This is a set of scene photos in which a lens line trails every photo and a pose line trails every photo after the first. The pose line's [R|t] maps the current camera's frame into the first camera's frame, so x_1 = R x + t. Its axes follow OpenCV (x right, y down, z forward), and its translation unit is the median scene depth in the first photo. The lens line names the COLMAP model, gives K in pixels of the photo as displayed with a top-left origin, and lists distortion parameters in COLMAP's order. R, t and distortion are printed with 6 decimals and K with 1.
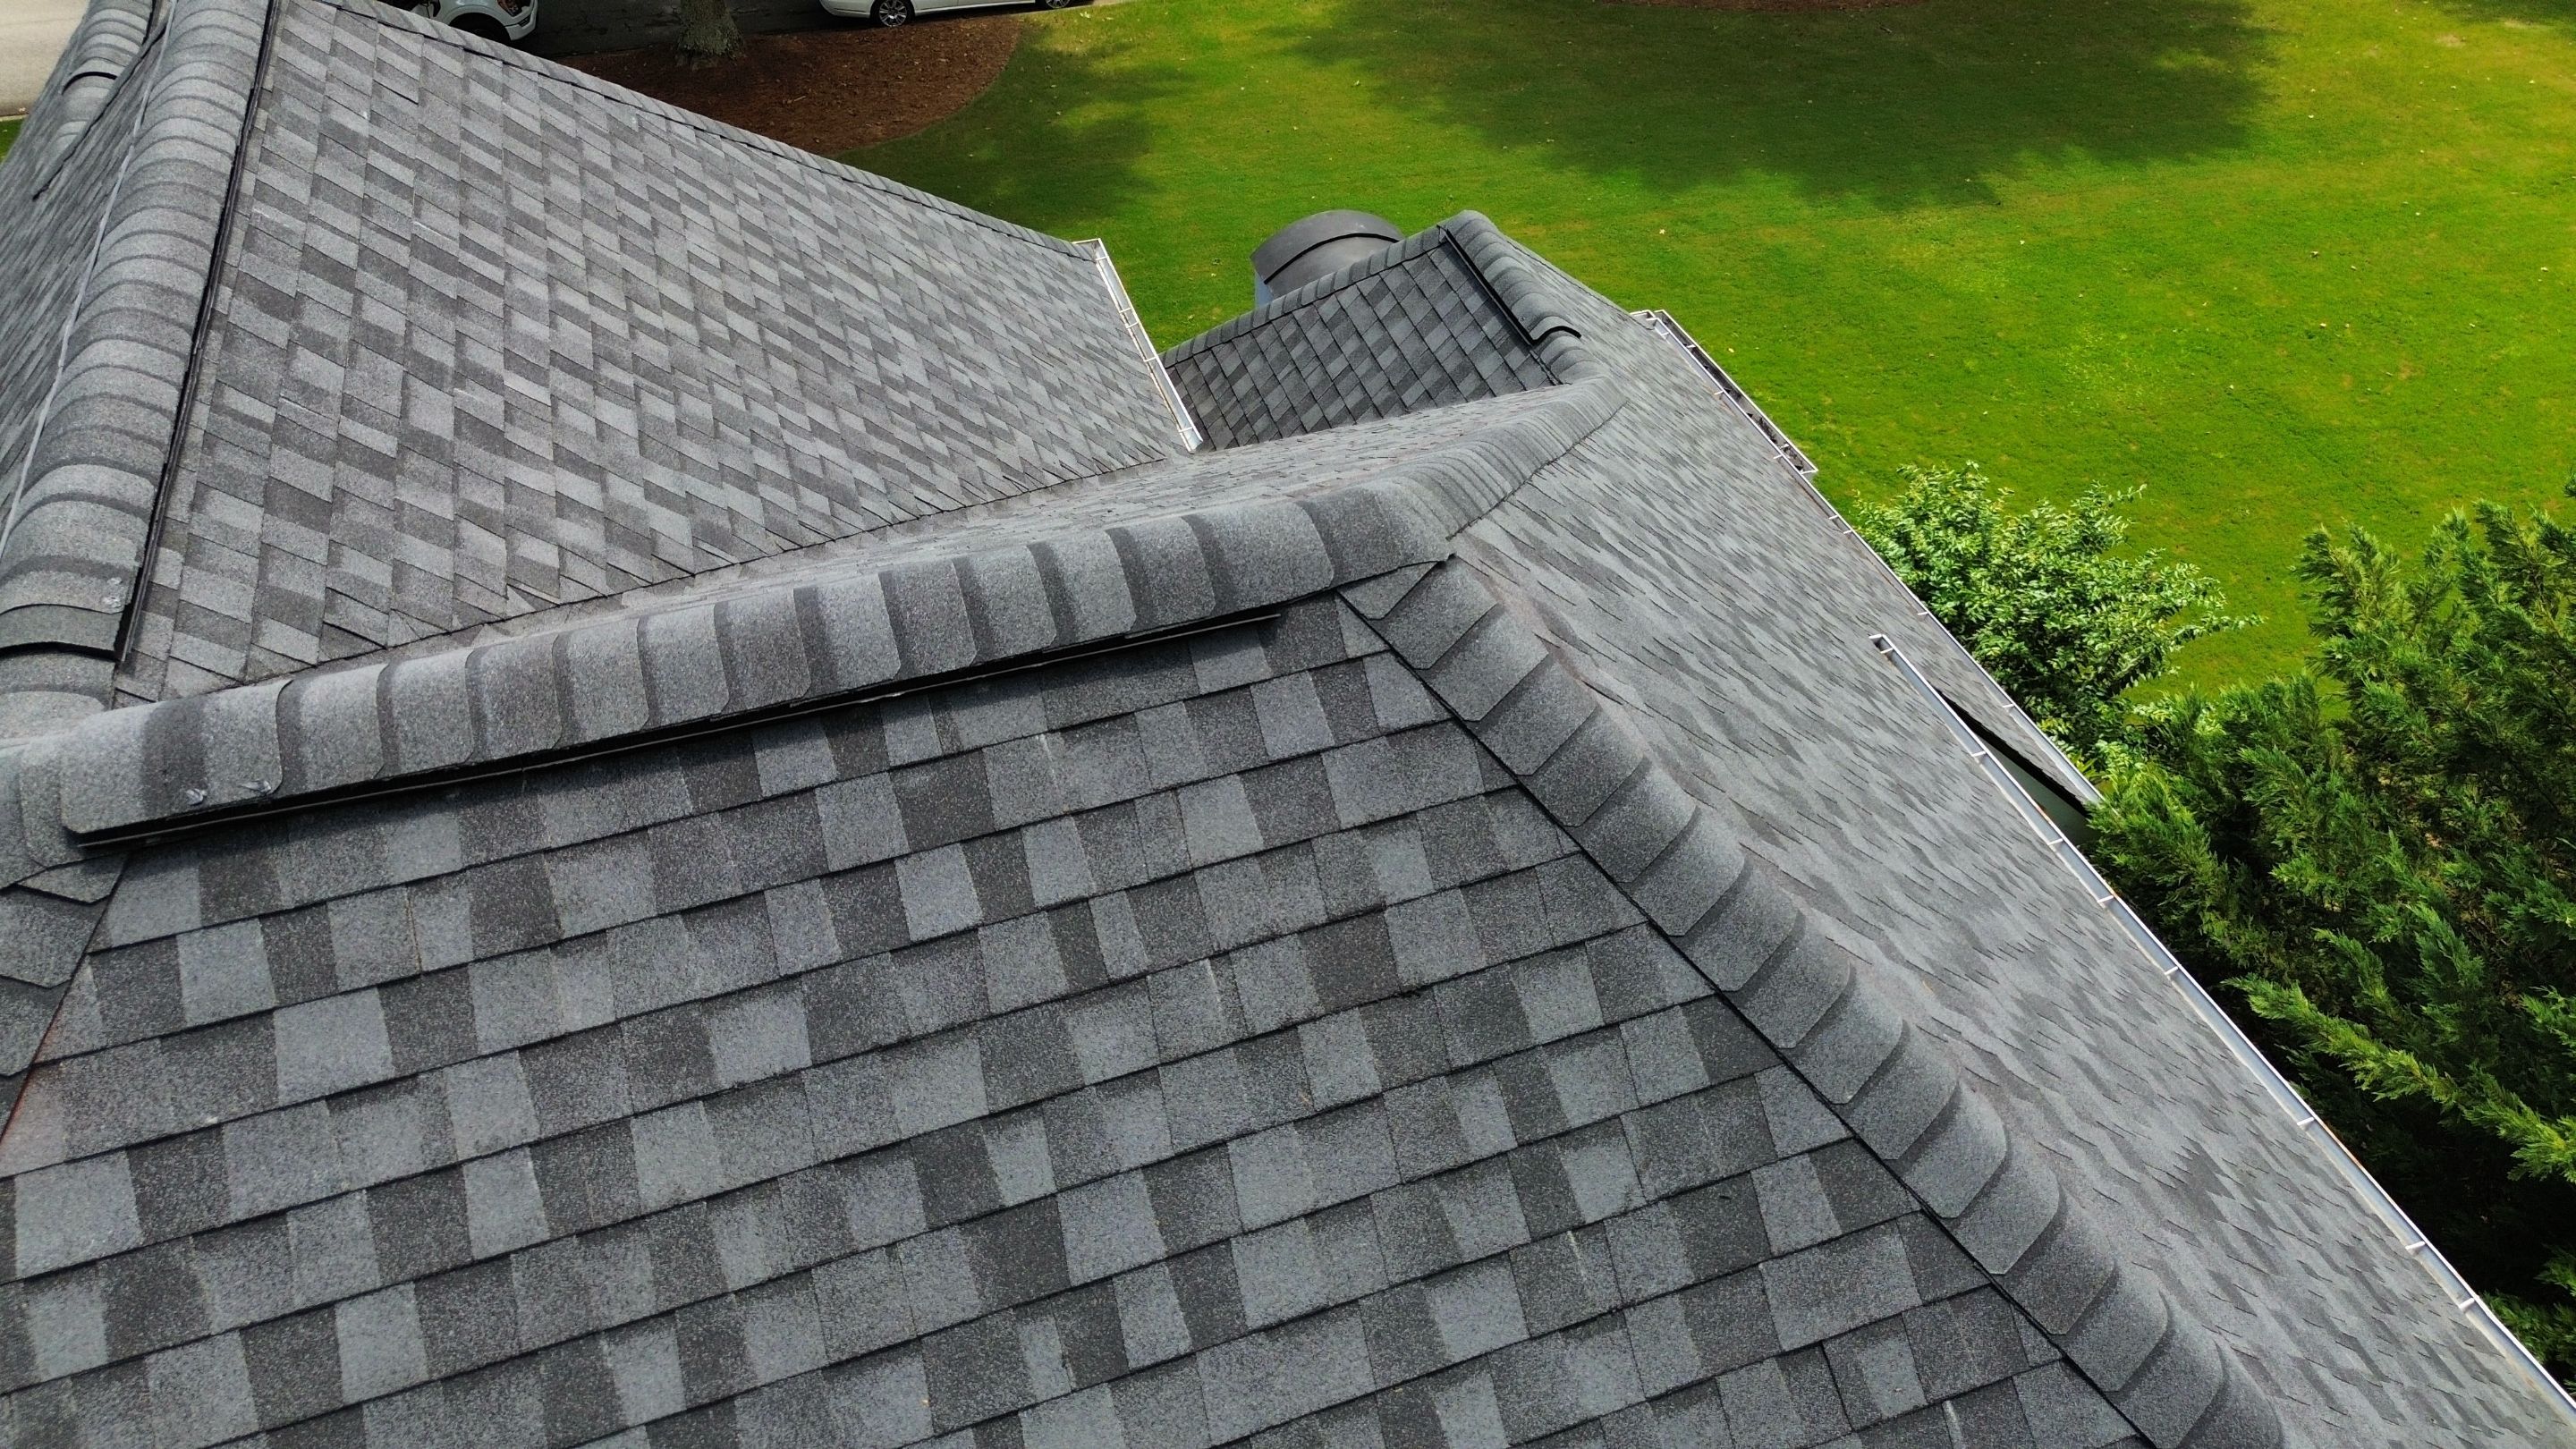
lens RADIAL K [[1822.0, 0, 1293.2], [0, 1822.0, 715.2], [0, 0, 1]] dist [0.073785, -0.067128]
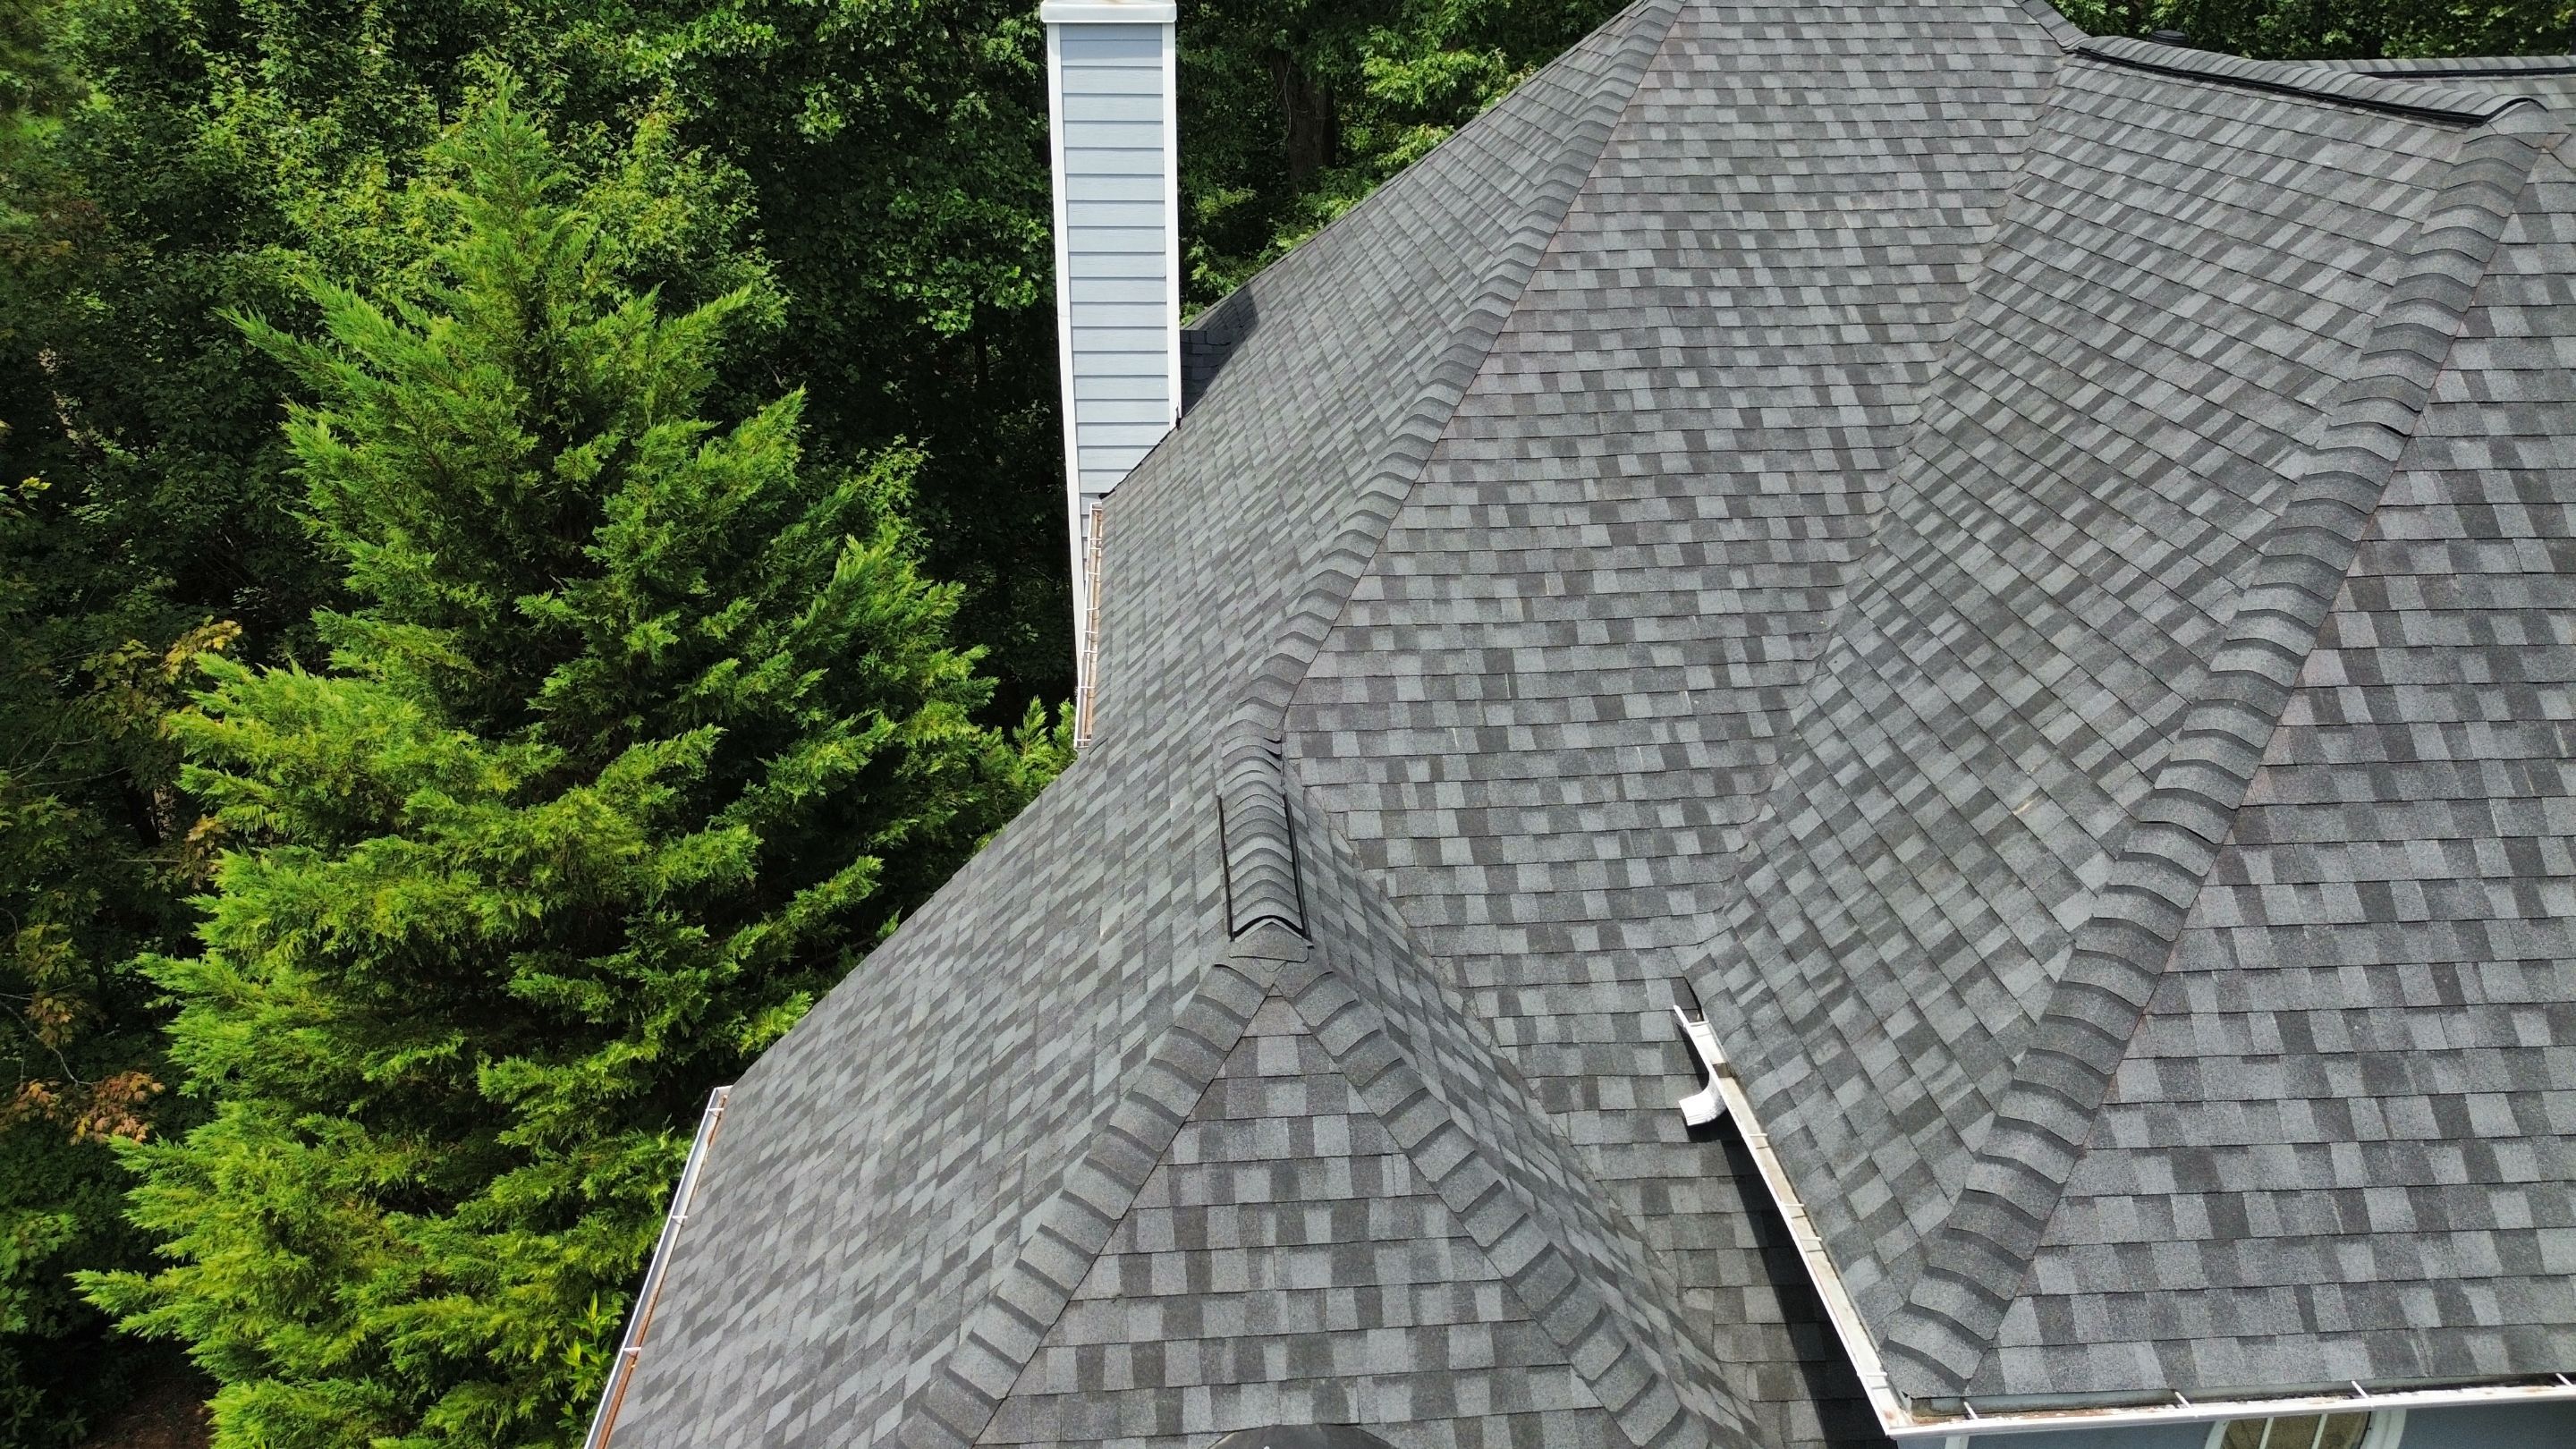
lens RADIAL K [[1822.0, 0, 1285.4], [0, 1822.0, 720.2], [0, 0, 1]] dist [0.073785, -0.067128]
pose [[-0.970473, -0.093089, 0.222521, -0.168607], [0.167247, 0.405062, 0.898862, -2.958158], [-0.173809, 0.909538, -0.377533, 3.928665]]
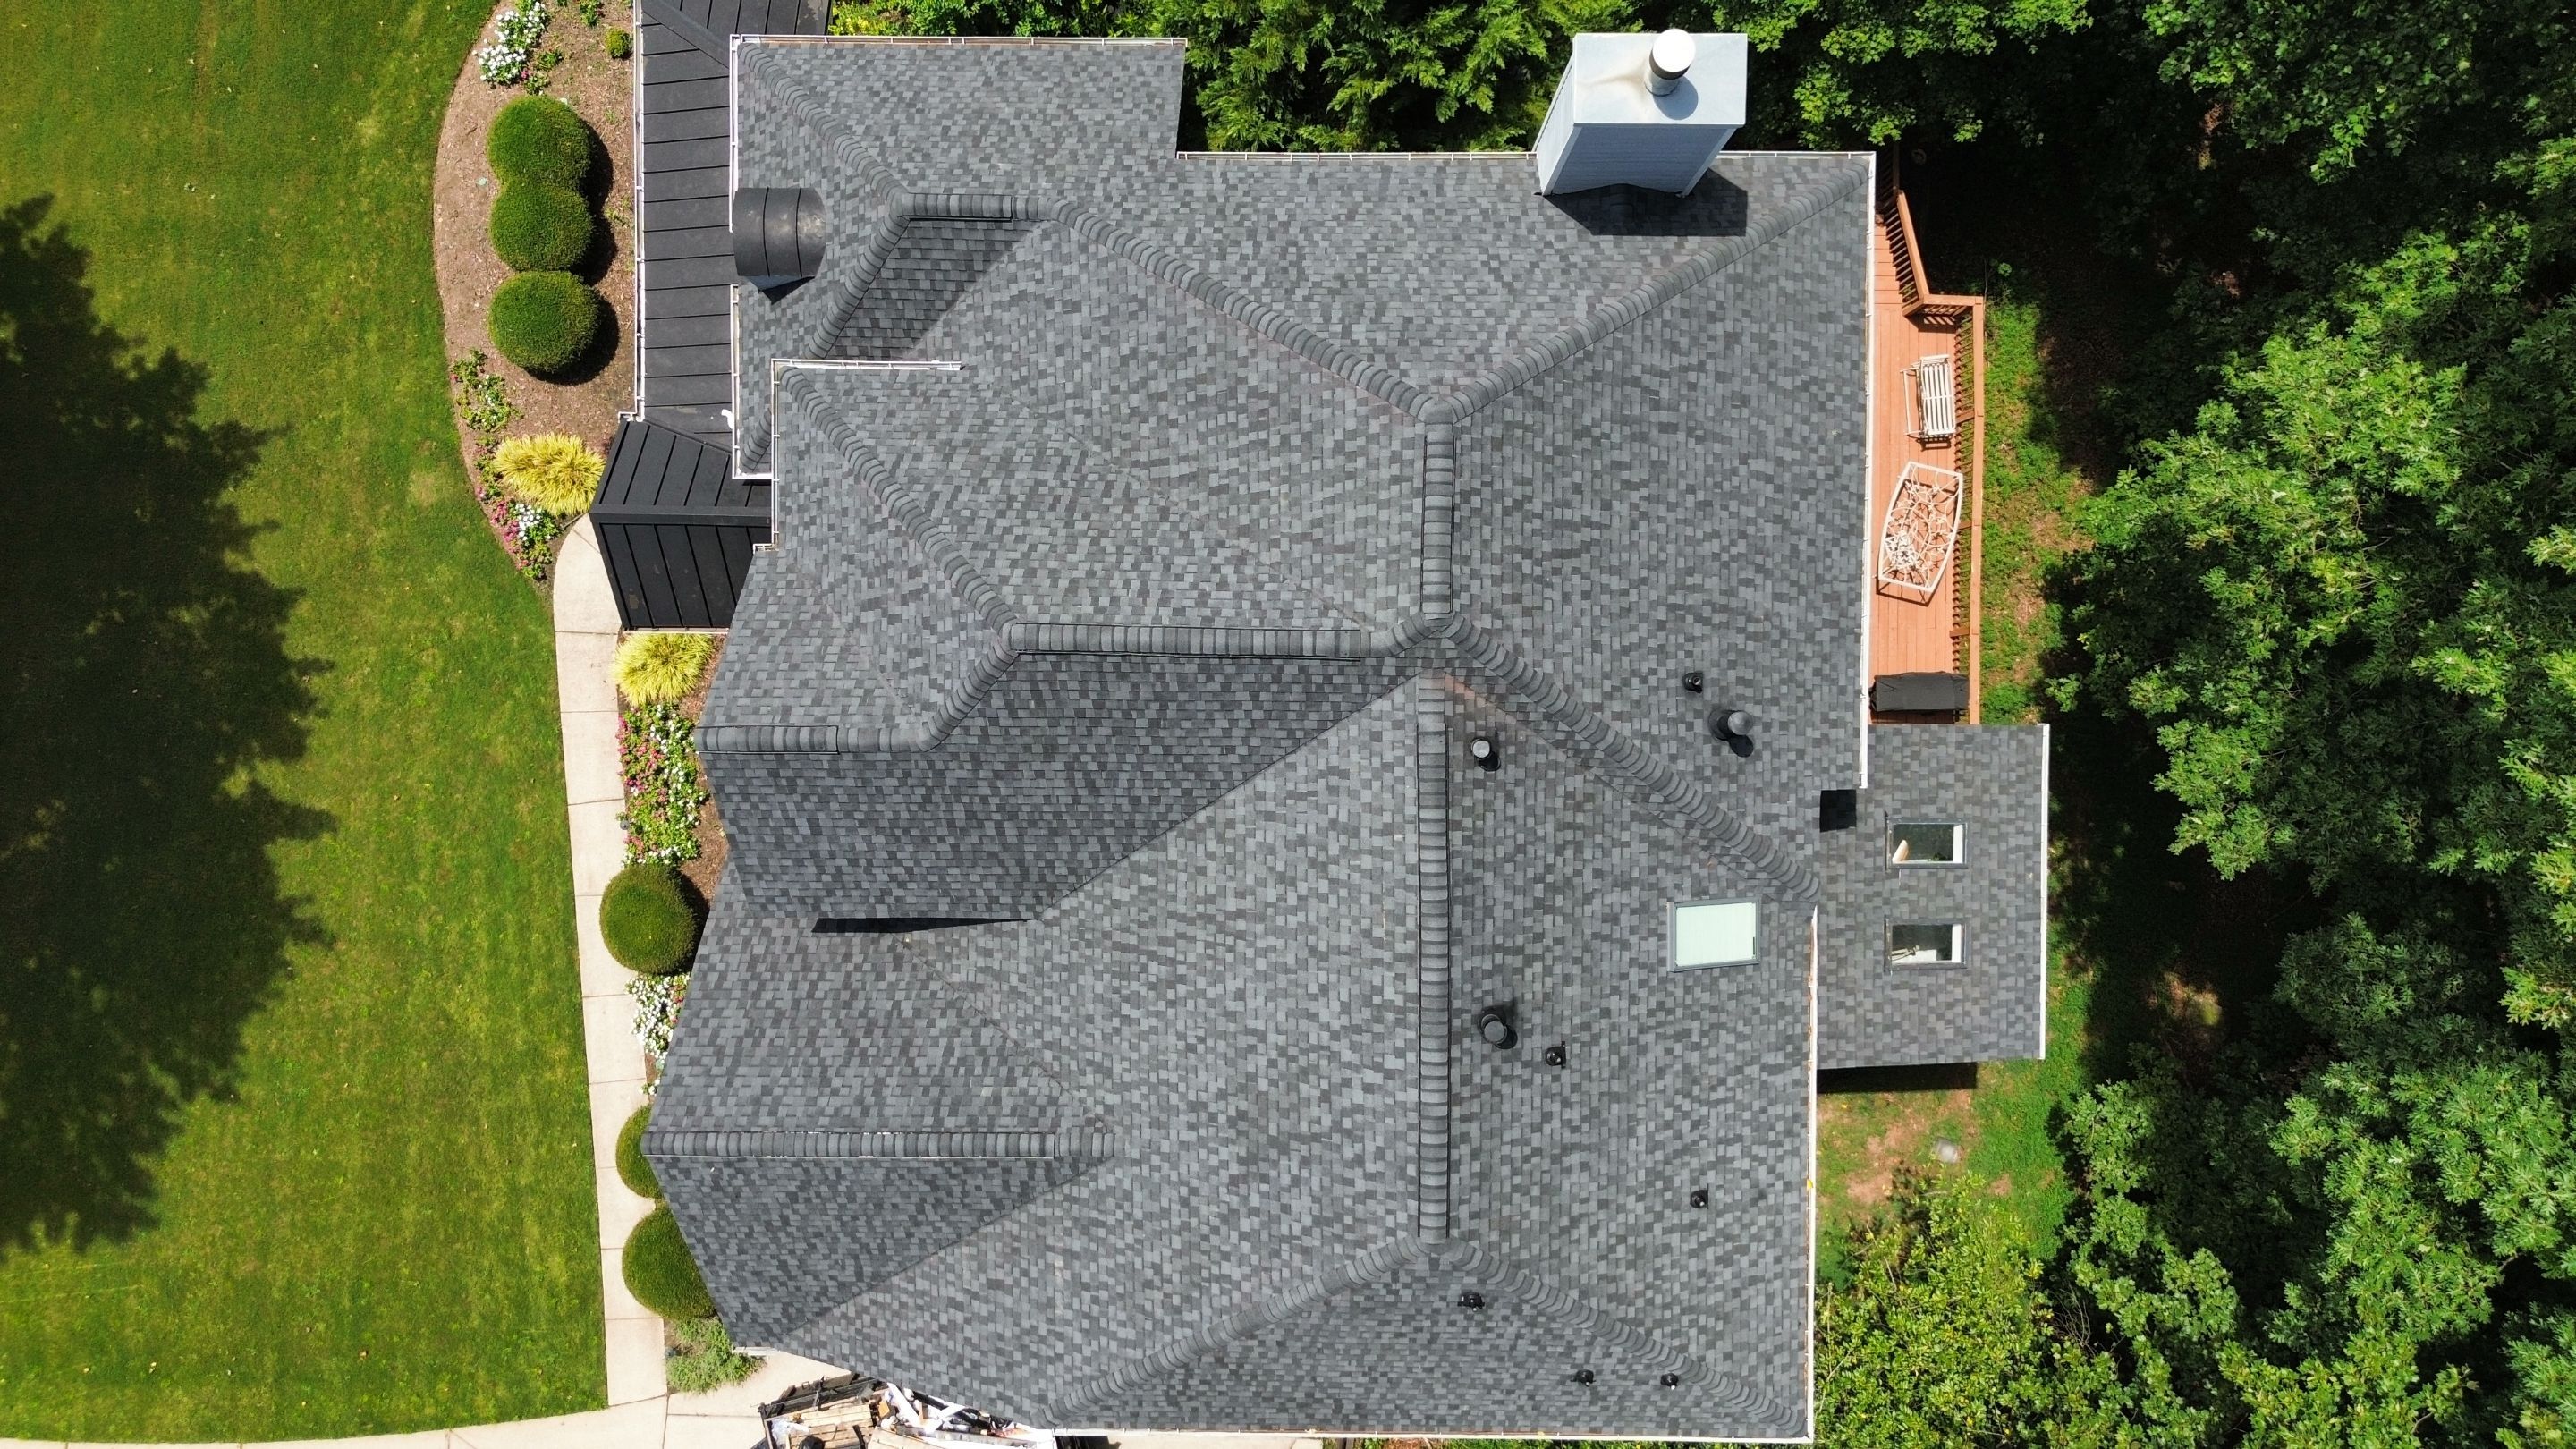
lens RADIAL K [[1822.0, 0, 1305.2], [0, 1822.0, 723.7], [0, 0, 1]] dist [0.073785, -0.067128]
pose [[0.321462, -0.946920, -0.002024, -1.083537], [0.642662, 0.216602, 0.734894, -4.711137], [-0.695448, -0.237541, 0.678178, -3.059001]]
